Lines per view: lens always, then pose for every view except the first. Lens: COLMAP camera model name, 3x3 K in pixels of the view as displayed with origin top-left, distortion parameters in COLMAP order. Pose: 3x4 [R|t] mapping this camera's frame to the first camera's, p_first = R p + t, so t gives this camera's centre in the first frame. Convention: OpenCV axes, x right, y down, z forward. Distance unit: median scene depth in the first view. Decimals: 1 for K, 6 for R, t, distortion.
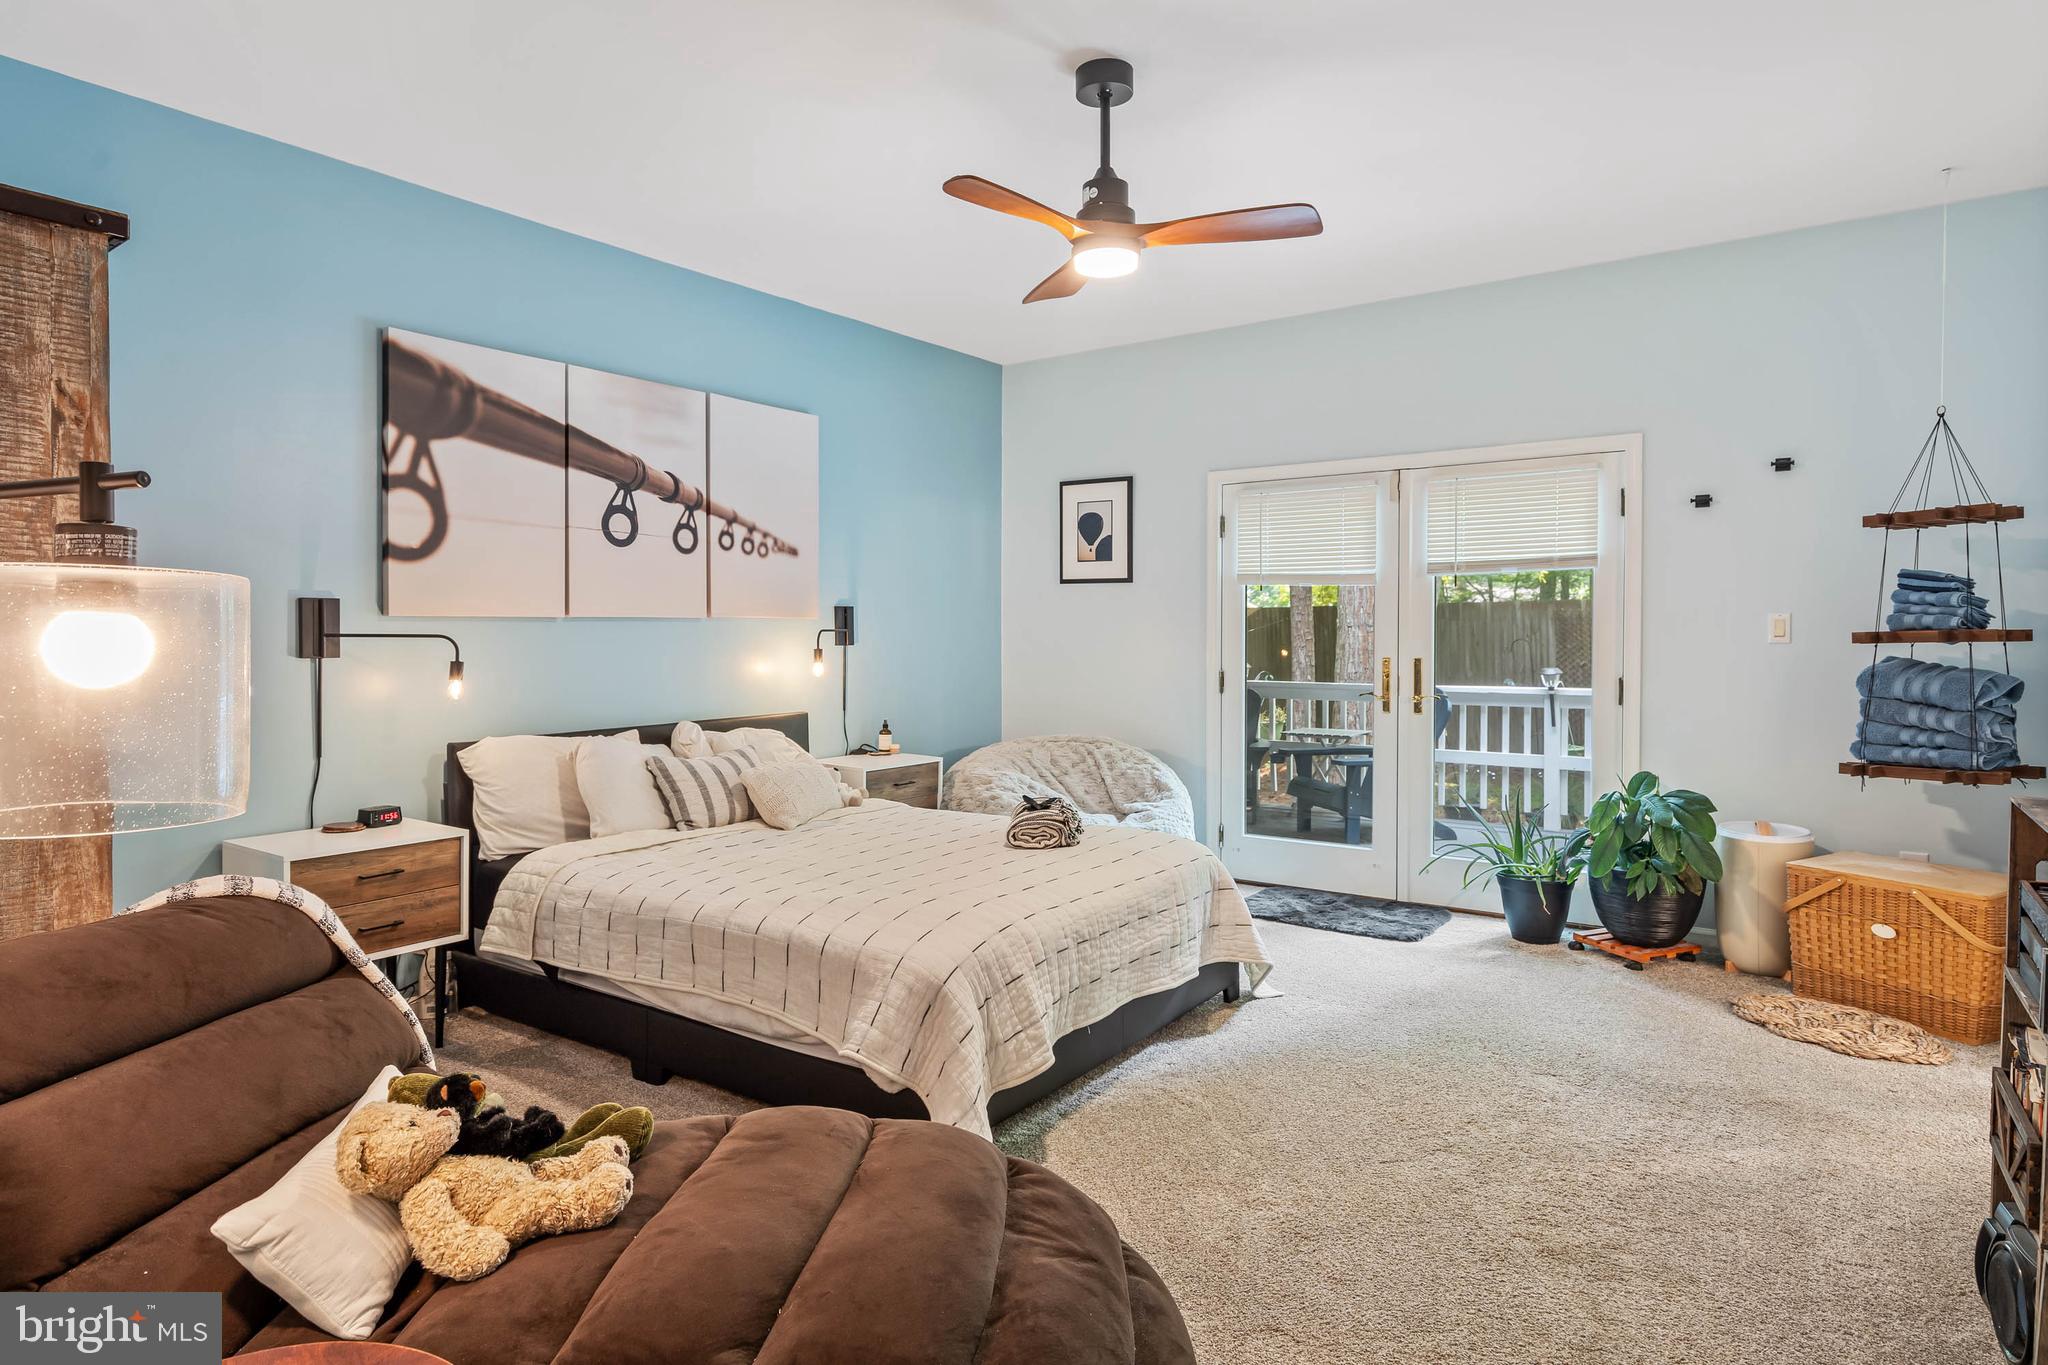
lens RADIAL K [[1160.1, 0, 1017.6], [0, 1160.1, 629.2], [0, 0, 1]] dist [0.004537, 0.000261]
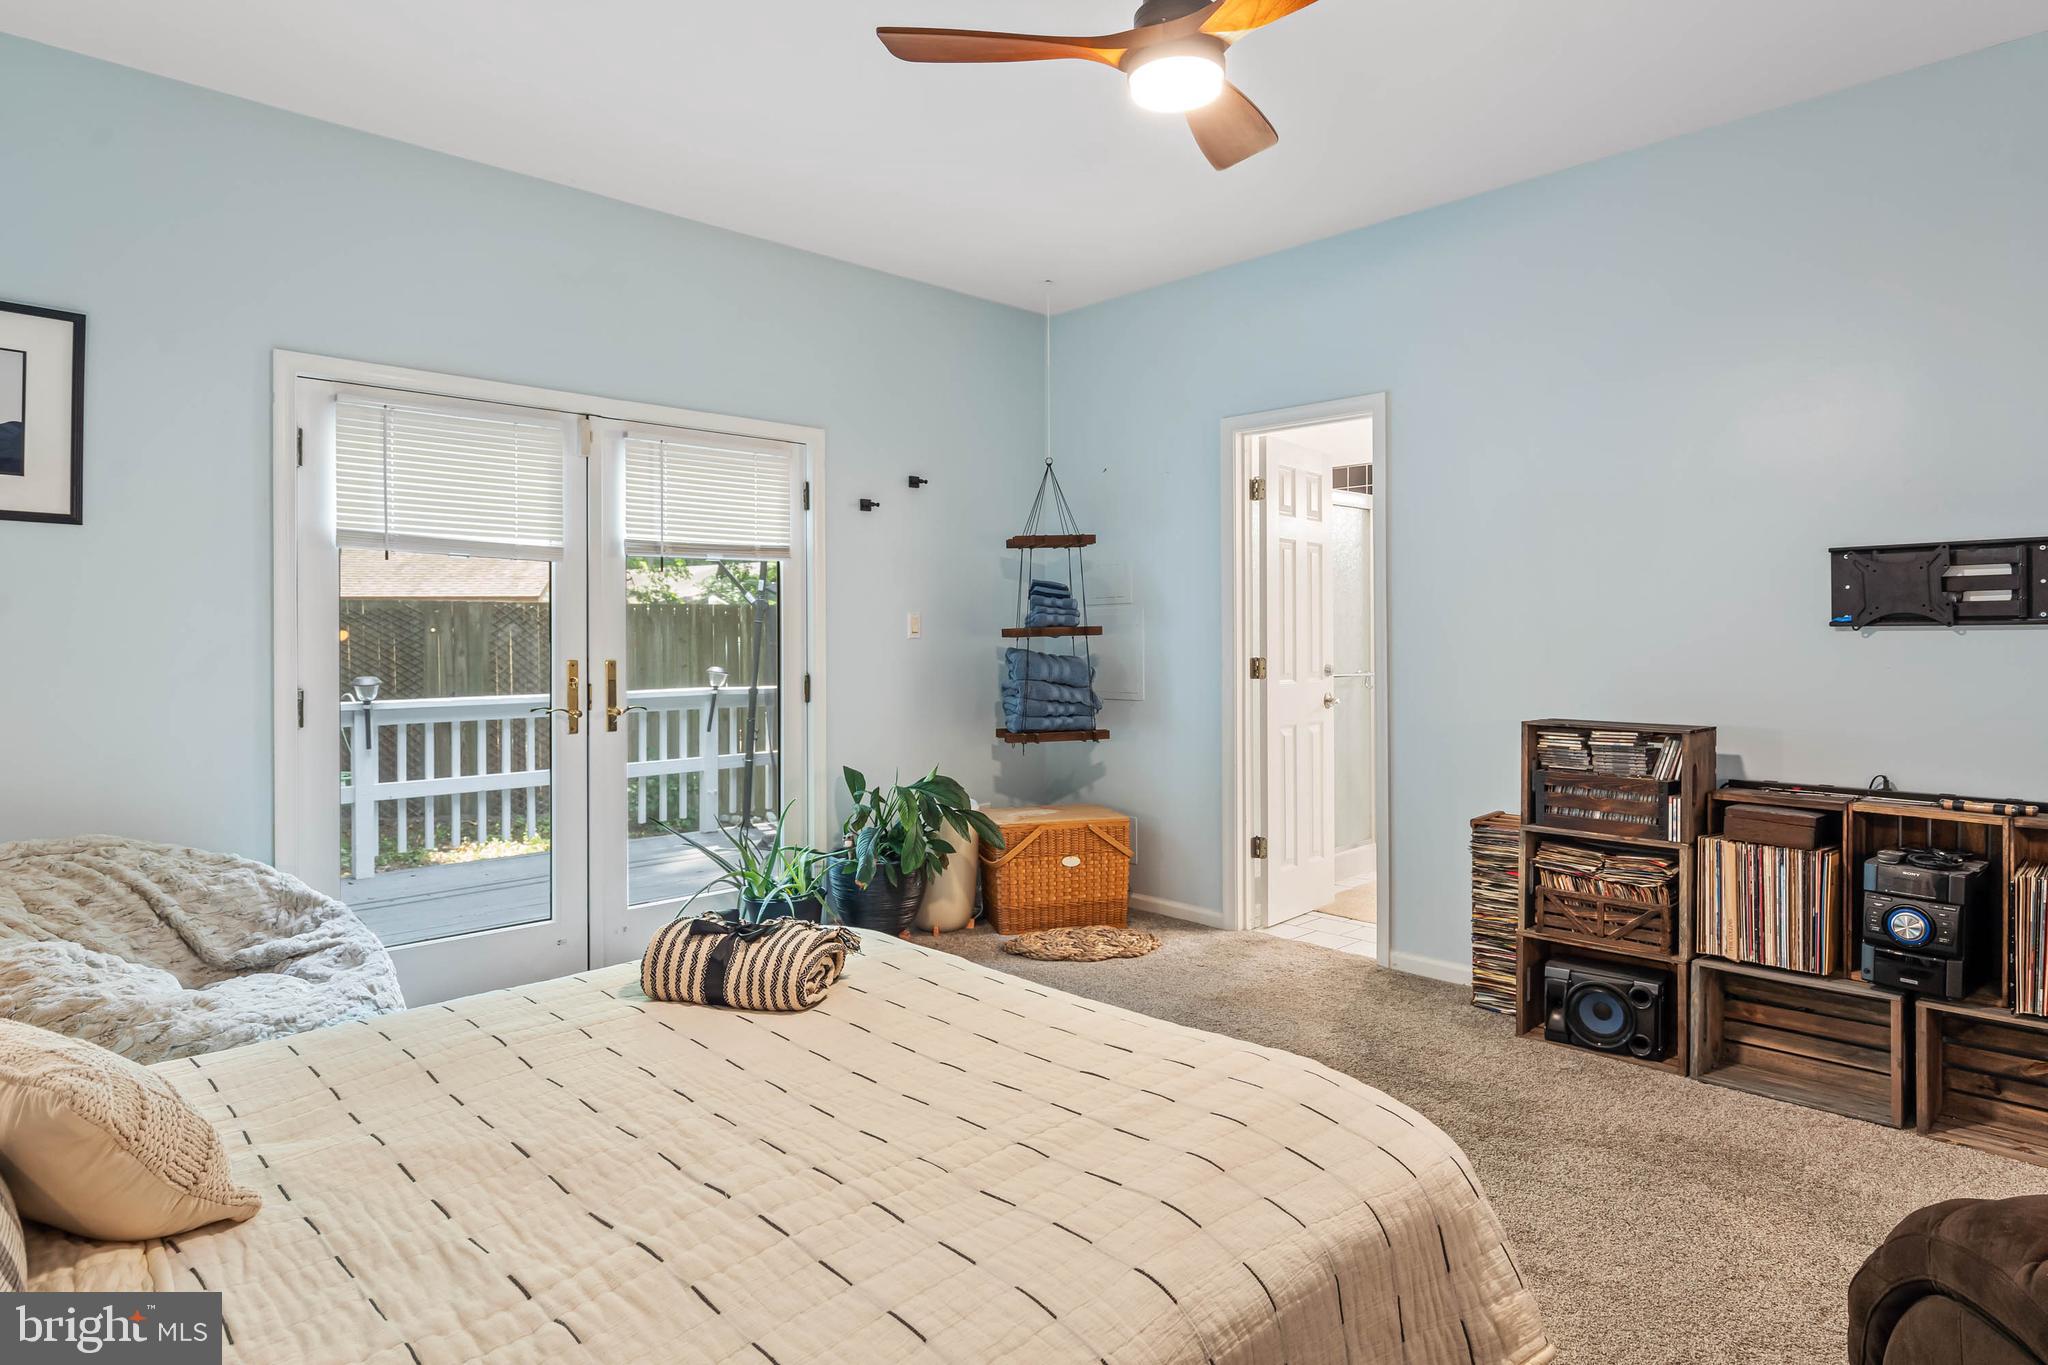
lens RADIAL K [[1160.1, 0, 1017.6], [0, 1160.1, 629.2], [0, 0, 1]] dist [0.004537, 0.000261]
pose [[0.192249, 0.011504, 0.981279, -0.438020], [0.000040, 0.999931, -0.011730, 0.016116], [-0.981346, 0.002294, 0.192235, 0.679698]]
